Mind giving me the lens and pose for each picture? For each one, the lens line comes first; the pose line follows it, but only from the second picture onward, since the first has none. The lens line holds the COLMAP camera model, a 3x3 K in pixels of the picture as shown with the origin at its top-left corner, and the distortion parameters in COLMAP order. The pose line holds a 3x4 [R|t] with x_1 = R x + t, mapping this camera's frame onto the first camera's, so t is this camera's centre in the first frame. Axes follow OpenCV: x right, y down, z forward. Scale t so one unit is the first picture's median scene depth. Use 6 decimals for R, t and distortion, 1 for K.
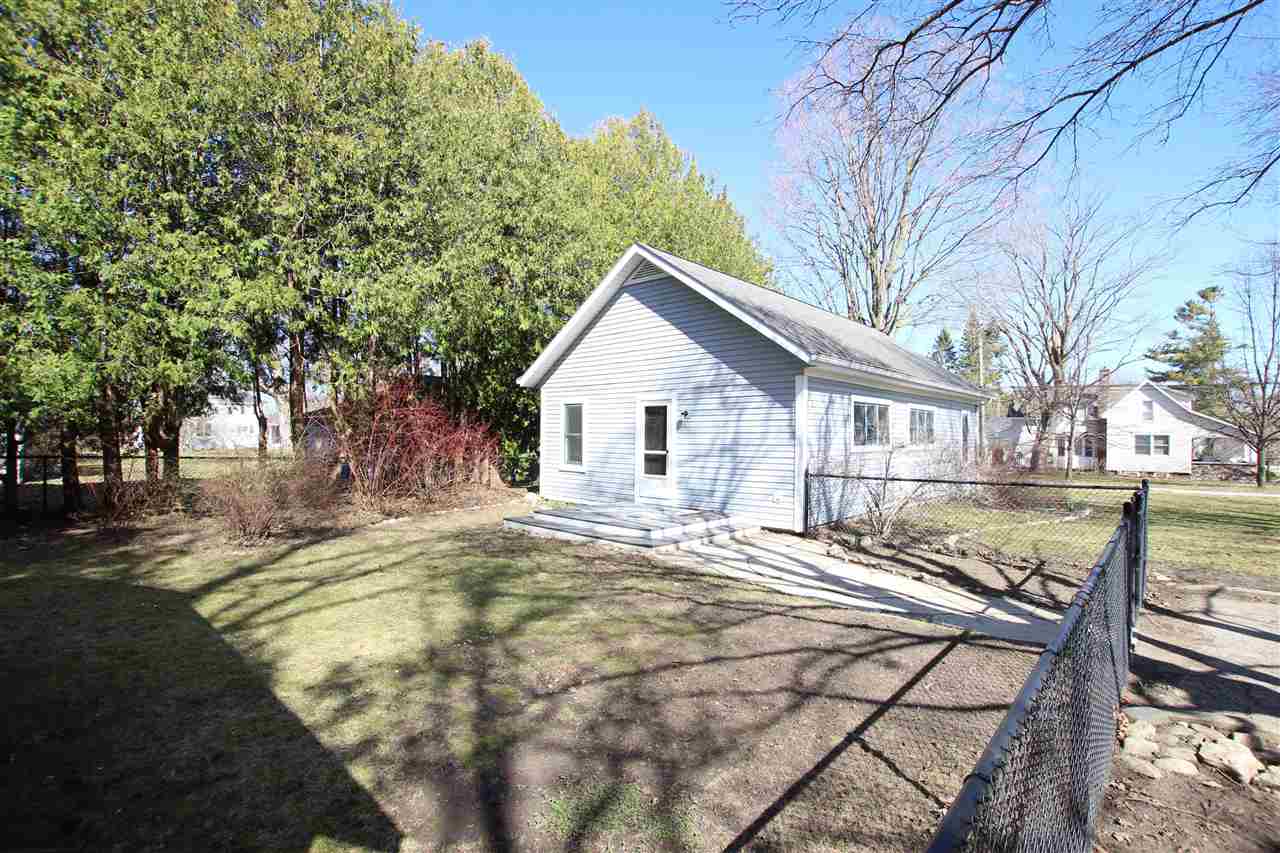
lens RADIAL K [[585.2, 0, 639.4], [0, 585.2, 430.2], [0, 0, 1]] dist [-0.000532, 0.000114]
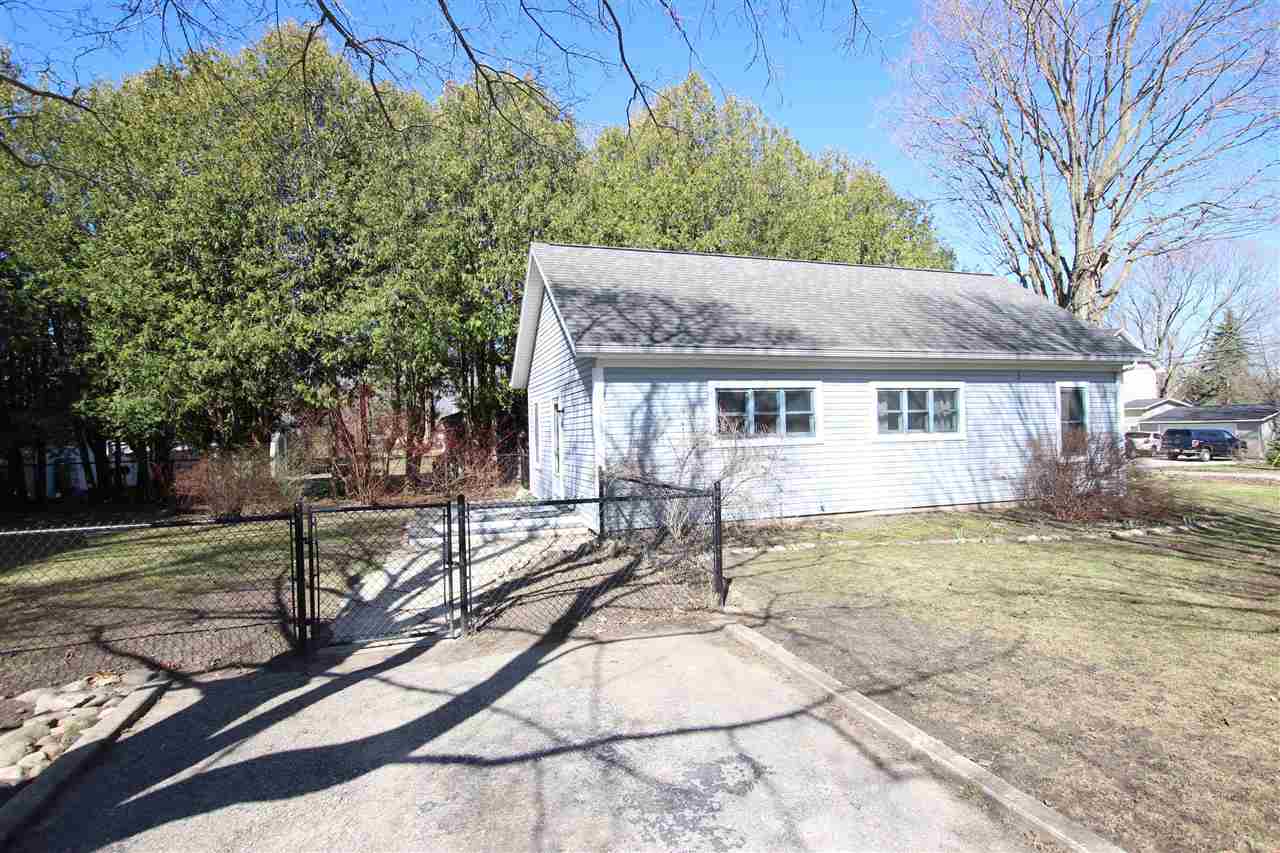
lens RADIAL K [[659.3, 0, 637.9], [0, 659.3, 431.6], [0, 0, 1]] dist [-0.002542, -0.000279]
pose [[0.849899, -0.016929, -0.526674, 0.739271], [0.017276, 0.999842, -0.004260, 0.011725], [0.526663, -0.005478, 0.850057, 0.132409]]
